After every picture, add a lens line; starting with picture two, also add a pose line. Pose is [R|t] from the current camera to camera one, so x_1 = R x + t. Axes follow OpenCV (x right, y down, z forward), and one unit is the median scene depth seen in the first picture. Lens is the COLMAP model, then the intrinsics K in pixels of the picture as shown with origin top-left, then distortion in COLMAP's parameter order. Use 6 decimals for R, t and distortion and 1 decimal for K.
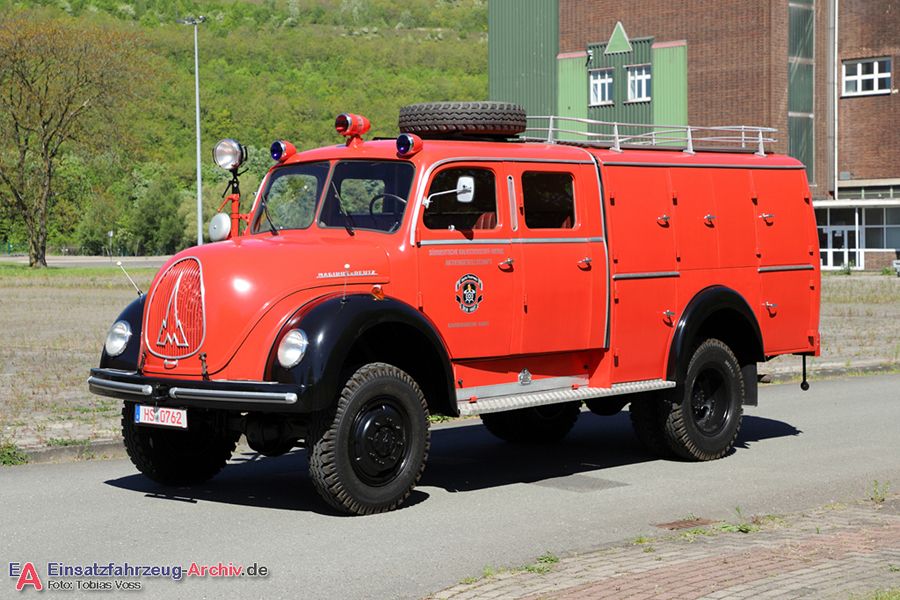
lens RADIAL K [[1900.0, 0, 462.0], [0, 1900.0, 249.5], [0, 0, 1]] dist [0.360710, 0.186574]
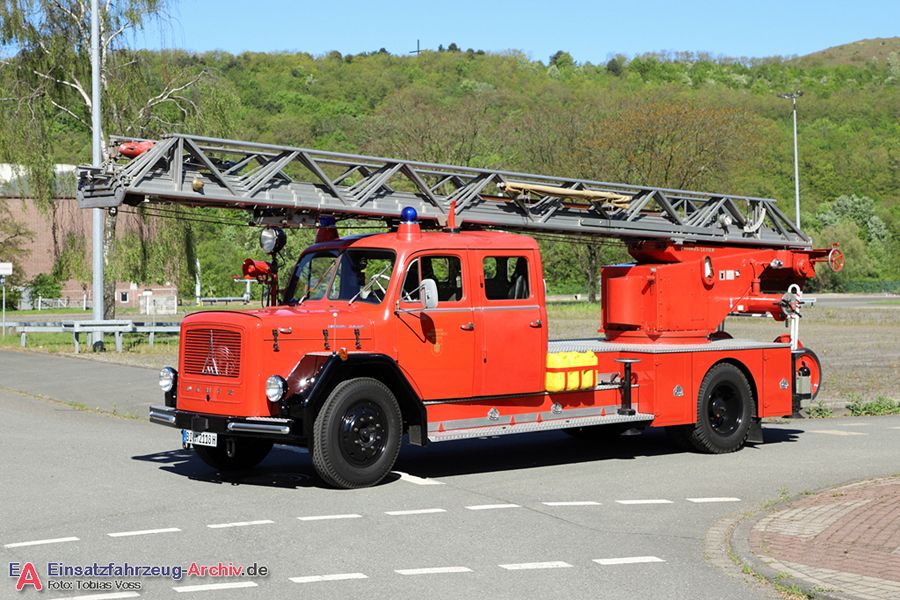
lens RADIAL K [[1699.5, 0, 474.0], [0, 1699.5, 255.7], [0, 0, 1]] dist [0.298536, 0.284562]
pose [[0.933247, -0.010249, -0.359089, 0.064331], [0.003134, 0.999787, -0.020390, 0.000101], [0.359222, 0.017904, 0.933081, -0.004864]]
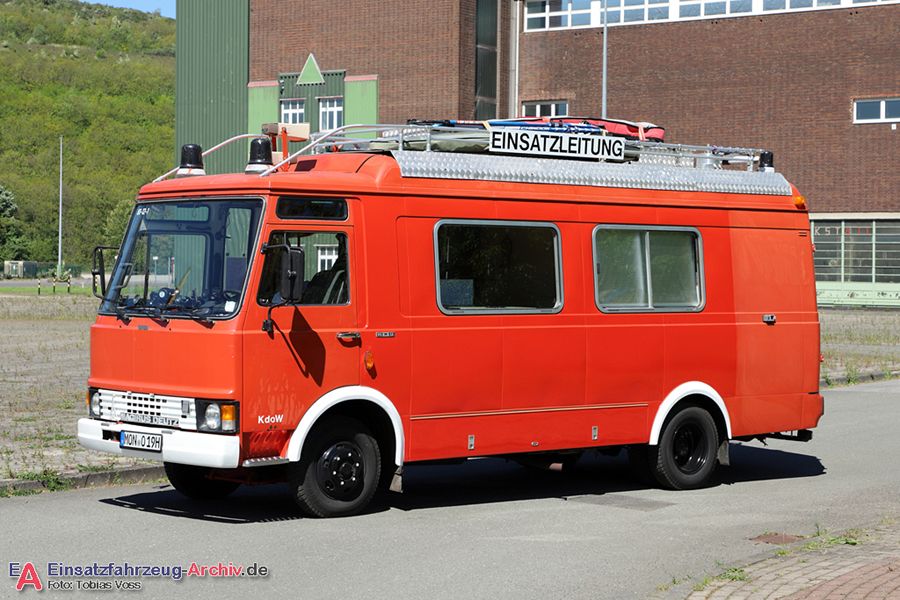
lens RADIAL K [[1934.4, 0, 445.9], [0, 1934.4, 255.4], [0, 0, 1]] dist [0.381712, 0.138557]
pose [[0.974978, 0.017238, 0.221630, -0.074712], [-0.014910, 0.999815, -0.012175, -0.000934], [-0.221799, 0.008565, 0.975055, -0.016305]]
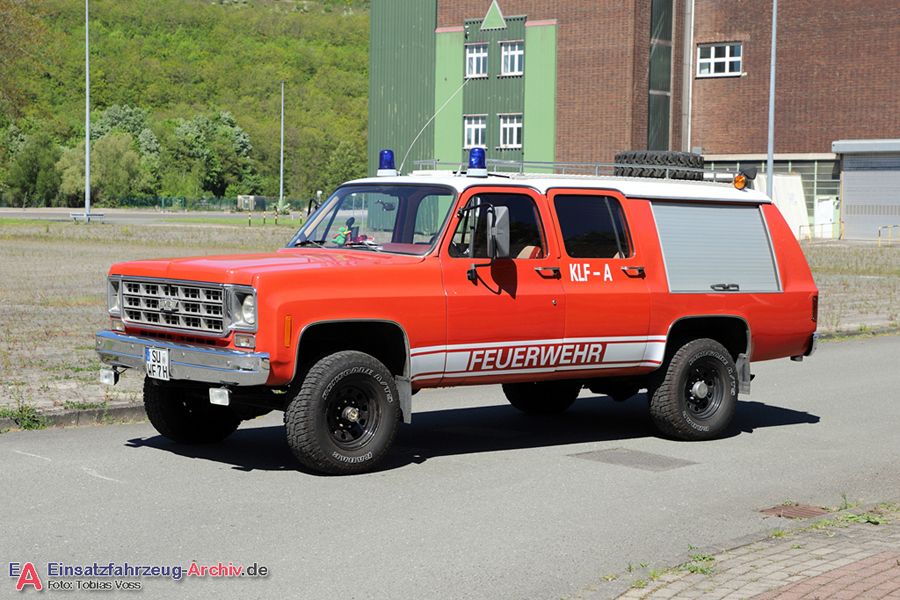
lens RADIAL K [[1722.1, 0, 449.0], [0, 1722.1, 257.1], [0, 0, 1]] dist [0.279340, 0.423157]
pose [[0.995334, 0.021488, 0.094065, -0.031324], [-0.024044, 0.999369, 0.026132, -0.000219], [-0.093444, -0.028271, 0.995223, 0.036178]]
